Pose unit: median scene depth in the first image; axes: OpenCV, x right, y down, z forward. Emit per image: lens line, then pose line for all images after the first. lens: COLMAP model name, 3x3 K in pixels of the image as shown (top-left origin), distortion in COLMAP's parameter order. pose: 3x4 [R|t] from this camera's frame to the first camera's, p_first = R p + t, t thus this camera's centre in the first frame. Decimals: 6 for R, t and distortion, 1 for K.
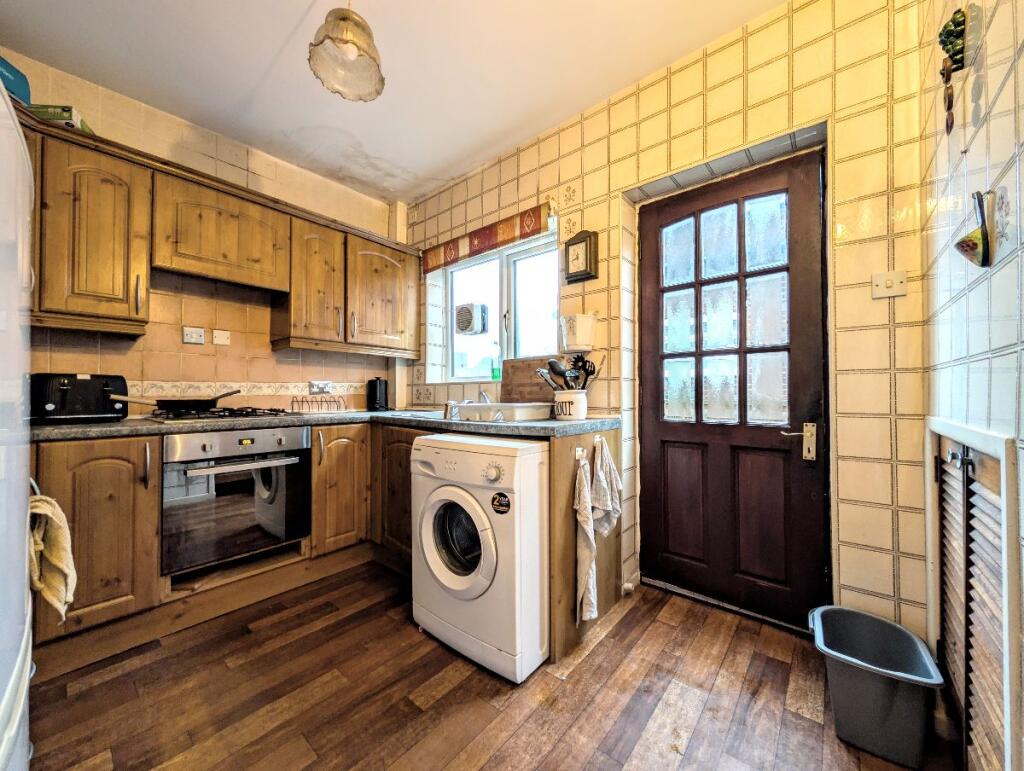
lens RADIAL K [[379.1, 0, 513.2], [0, 379.1, 389.4], [0, 0, 1]] dist [-0.015902, 0.000089]
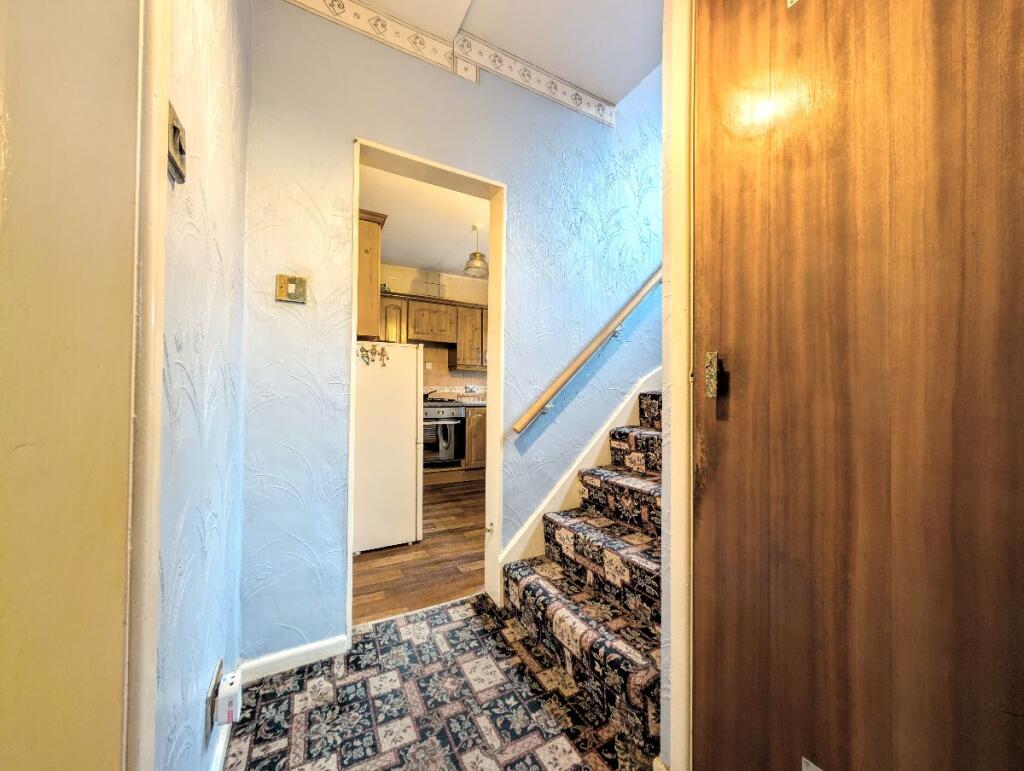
lens RADIAL K [[379.1, 0, 513.2], [0, 379.1, 389.4], [0, 0, 1]] dist [-0.015902, 0.000089]
pose [[0.930084, 0.005325, -0.367308, 0.465372], [-0.004679, 0.999986, 0.002649, -0.010643], [0.367317, -0.000746, 0.930096, -0.831232]]
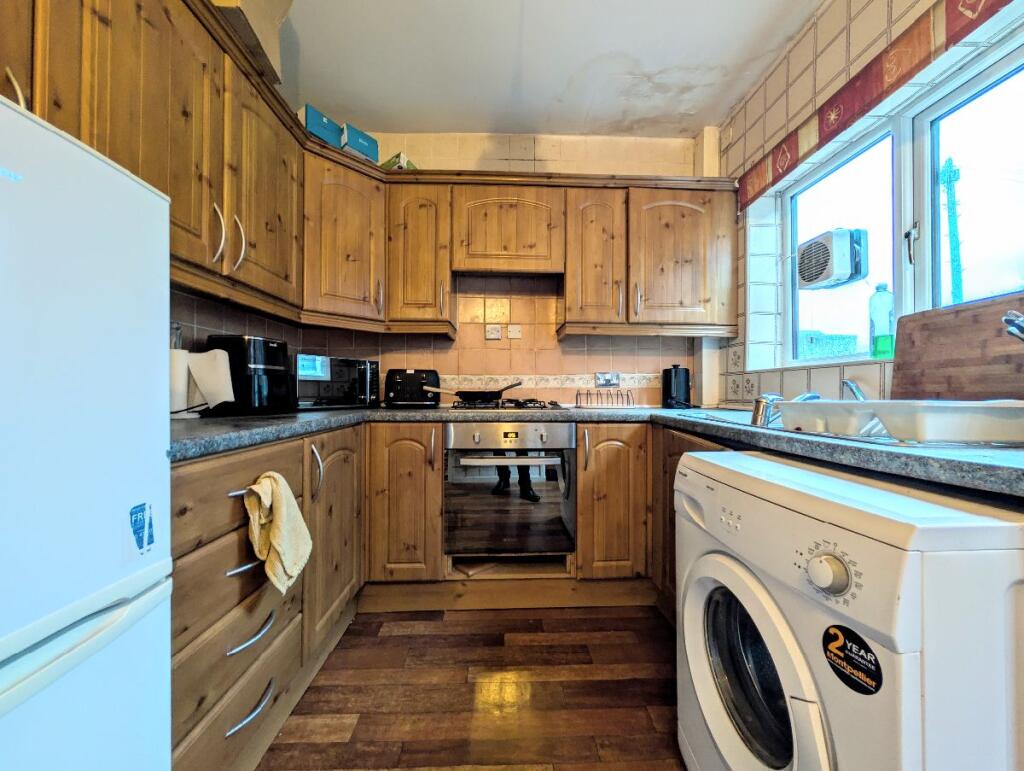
lens RADIAL K [[389.7, 0, 513.9], [0, 389.7, 389.1], [0, 0, 1]] dist [0.000421, -0.000096]
pose [[0.666566, -0.000847, -0.745446, 0.020182], [0.005760, 0.999975, 0.004014, 0.015653], [0.745424, -0.006969, 0.666554, 0.285777]]
